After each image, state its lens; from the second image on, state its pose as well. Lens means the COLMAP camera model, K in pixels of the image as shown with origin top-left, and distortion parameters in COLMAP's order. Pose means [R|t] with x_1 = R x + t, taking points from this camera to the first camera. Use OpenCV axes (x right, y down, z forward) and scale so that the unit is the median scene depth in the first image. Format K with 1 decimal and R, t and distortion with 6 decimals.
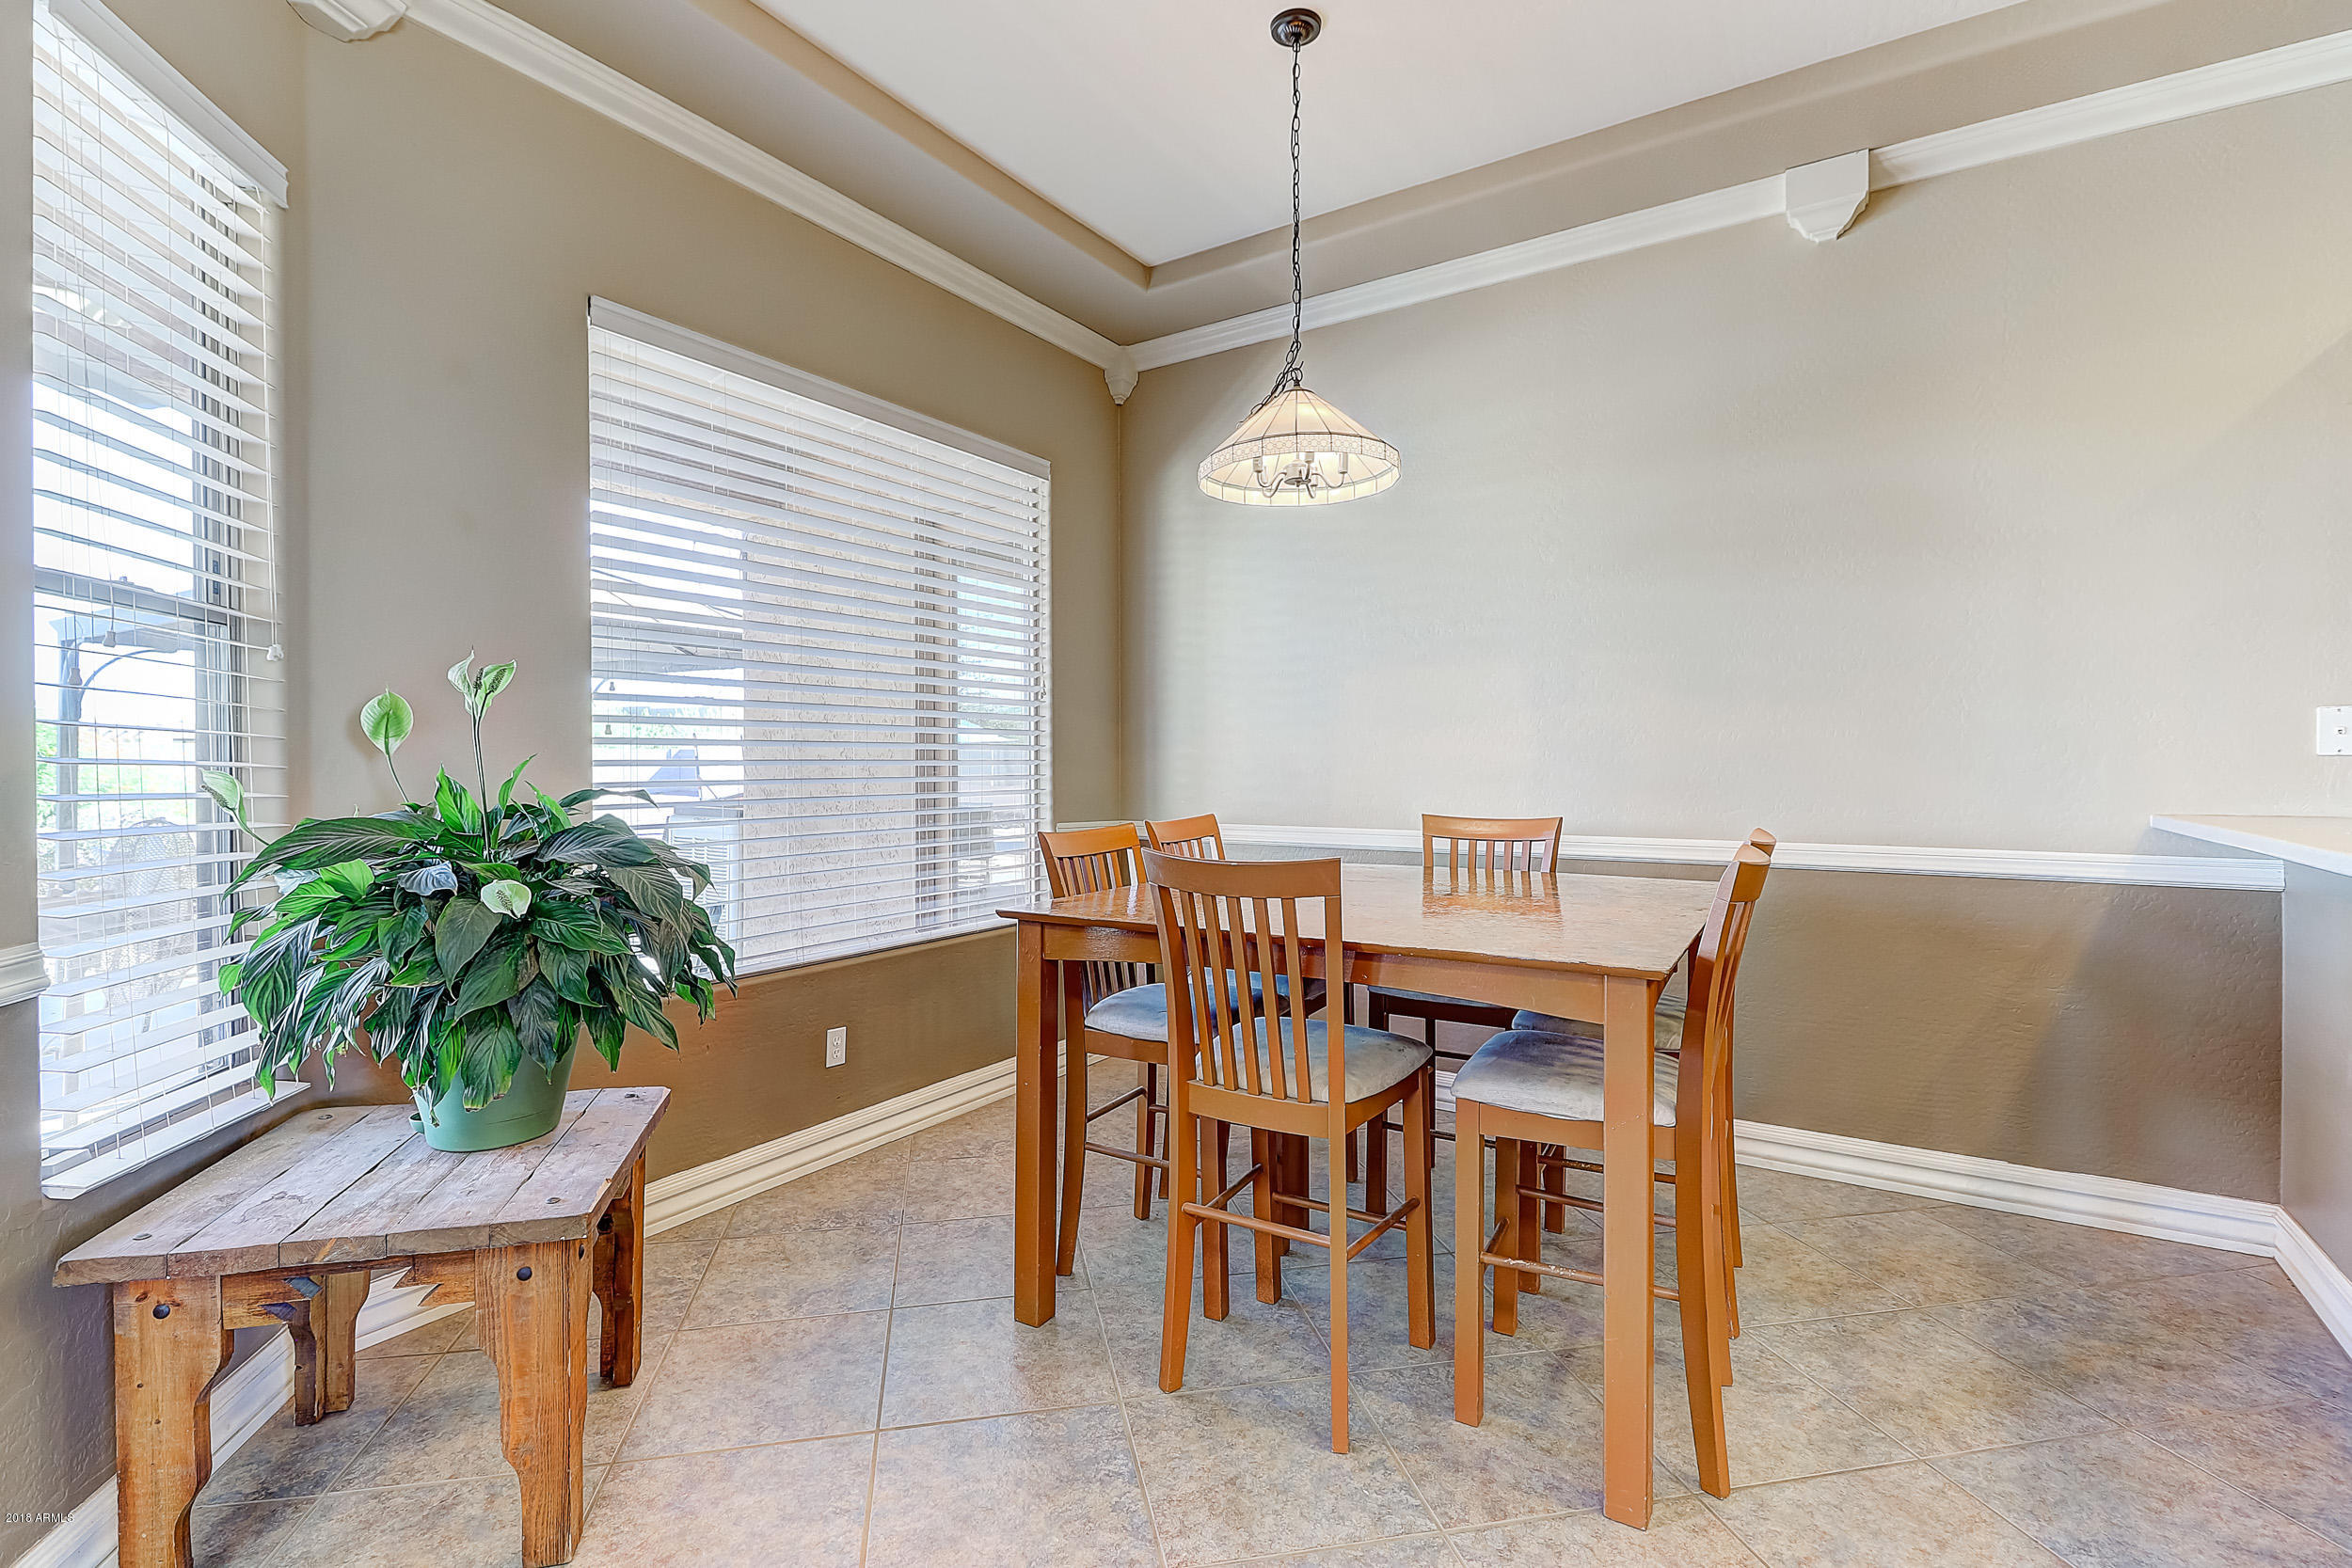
lens RADIAL K [[1084.0, 0, 1168.9], [0, 1084.0, 776.3], [0, 0, 1]] dist [0.005363, -0.004844]
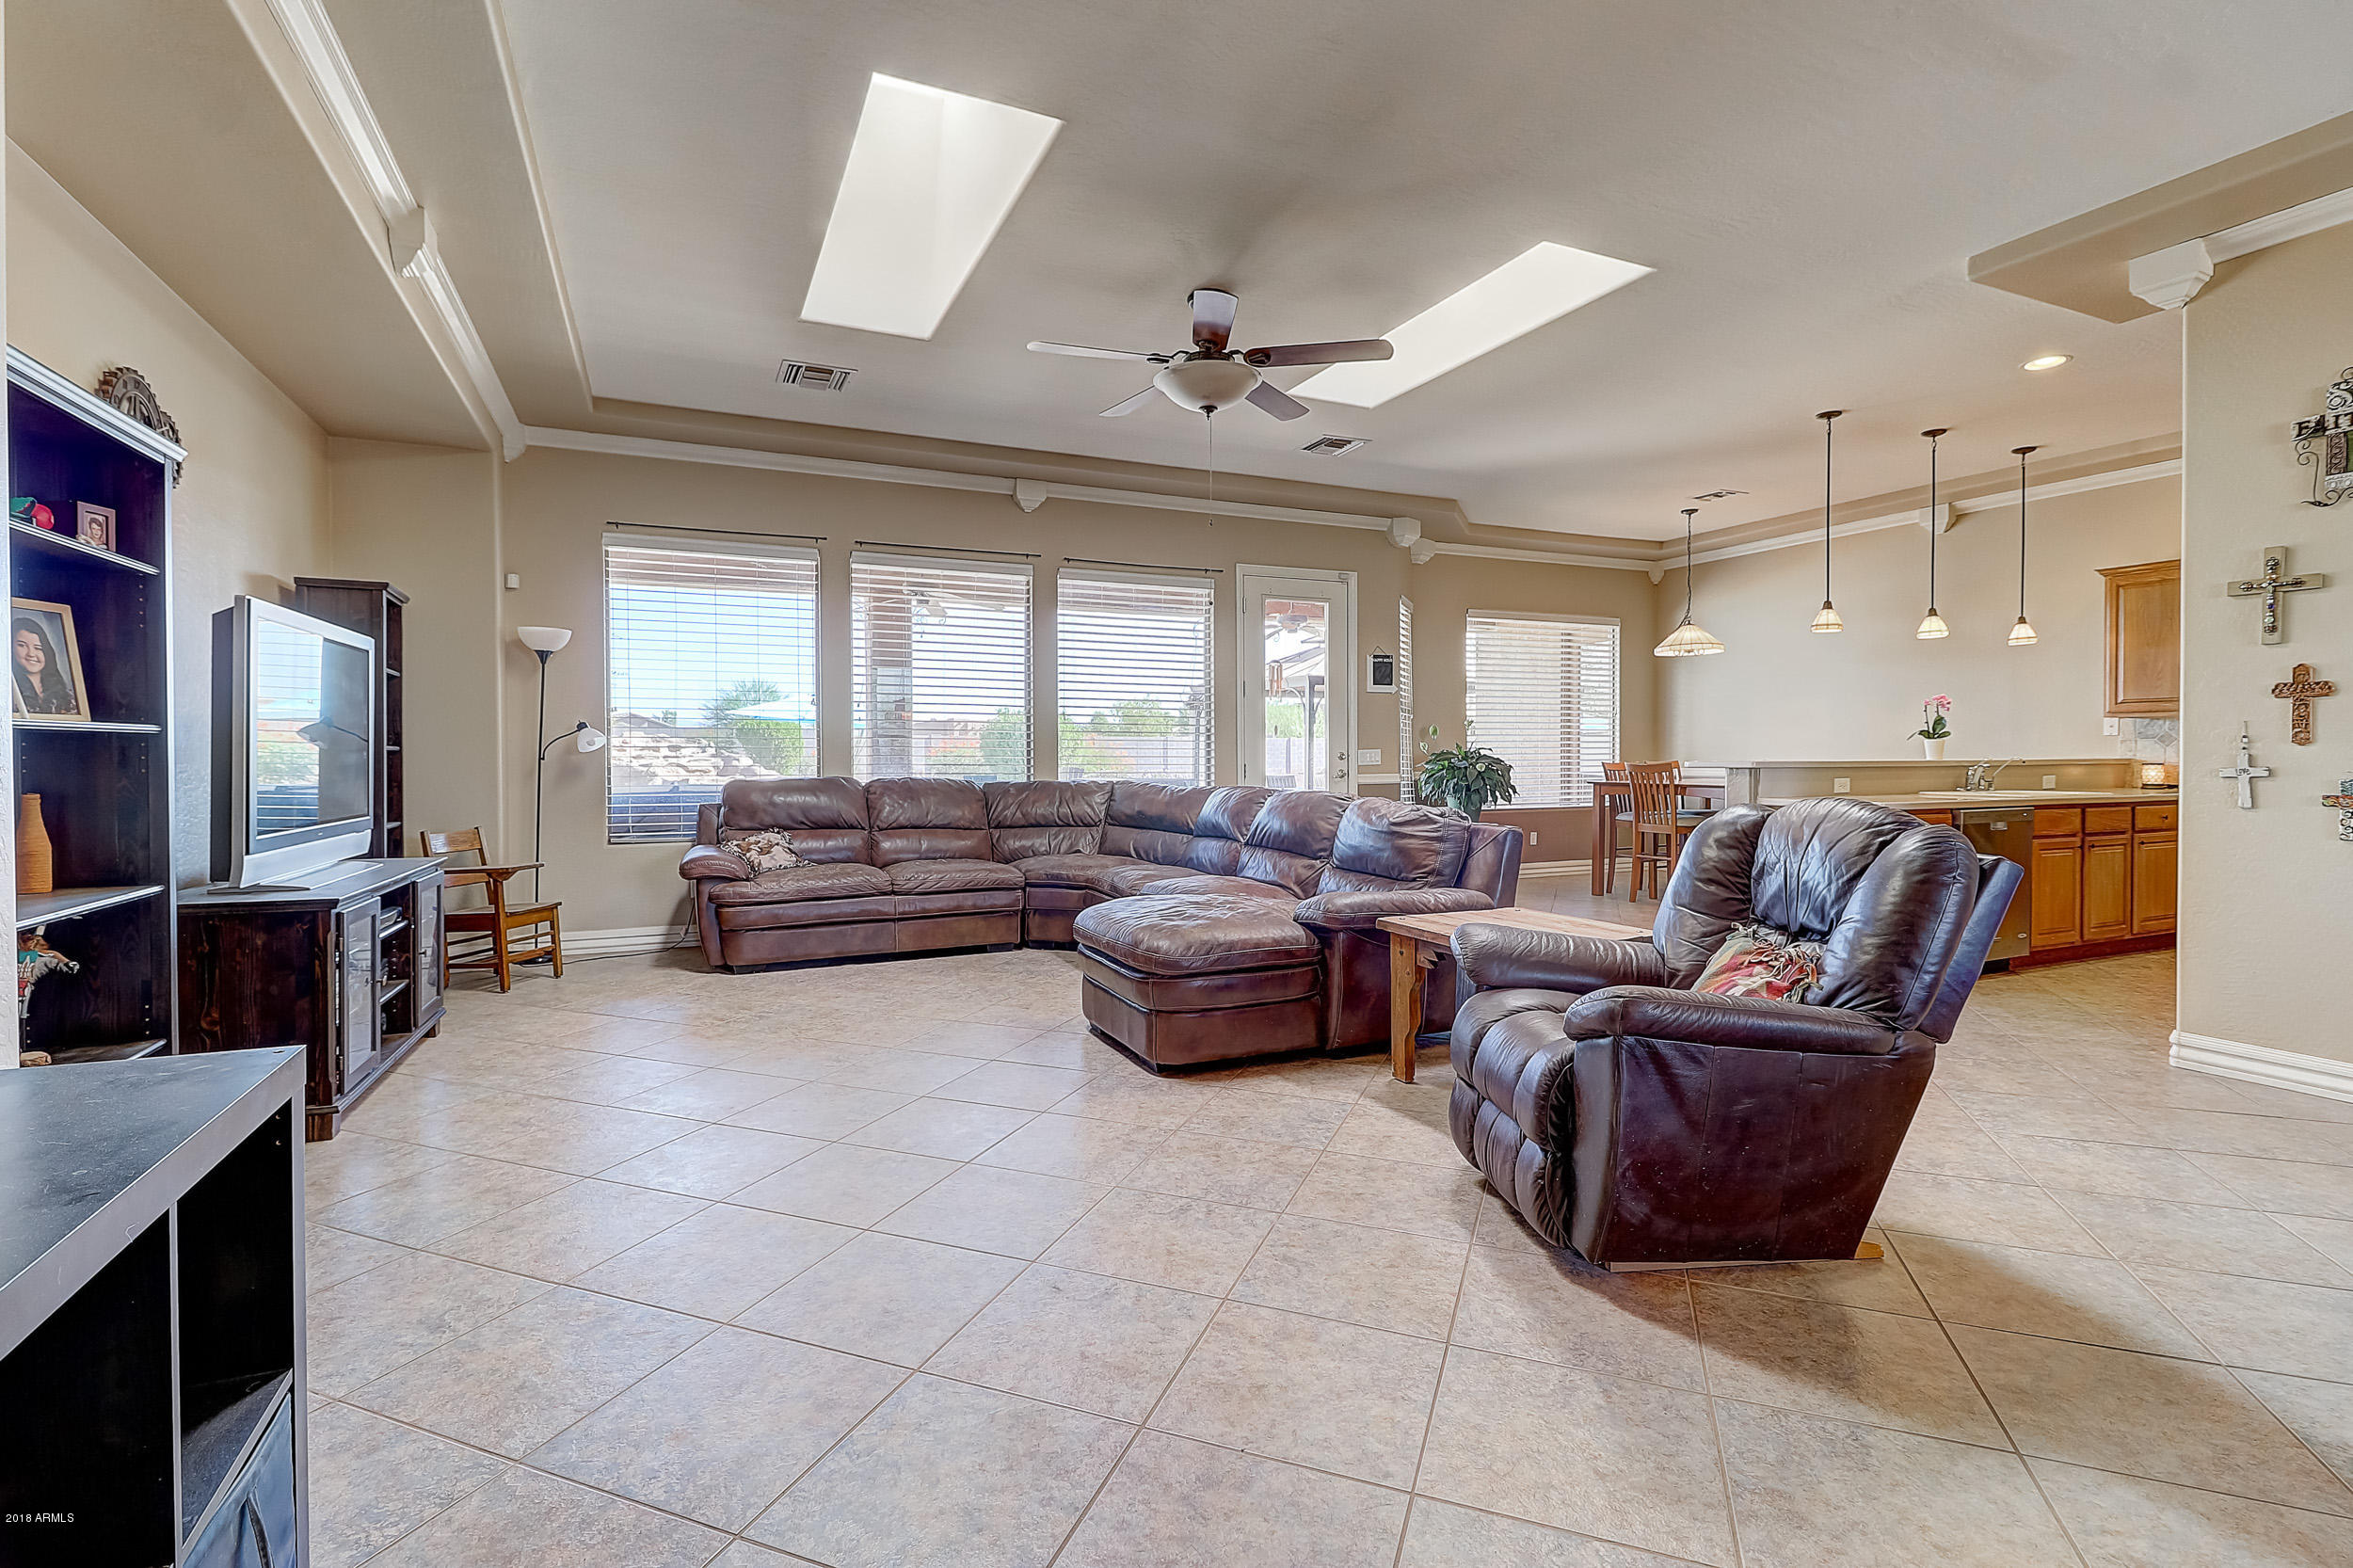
lens RADIAL K [[1084.5, 0, 1169.5], [0, 1084.5, 762.6], [0, 0, 1]] dist [0.005363, -0.004844]
pose [[0.843799, 0.009922, -0.536568, 0.446734], [-0.007076, 0.999948, 0.007363, 0.032305], [0.536613, -0.002416, 0.843825, -2.061345]]
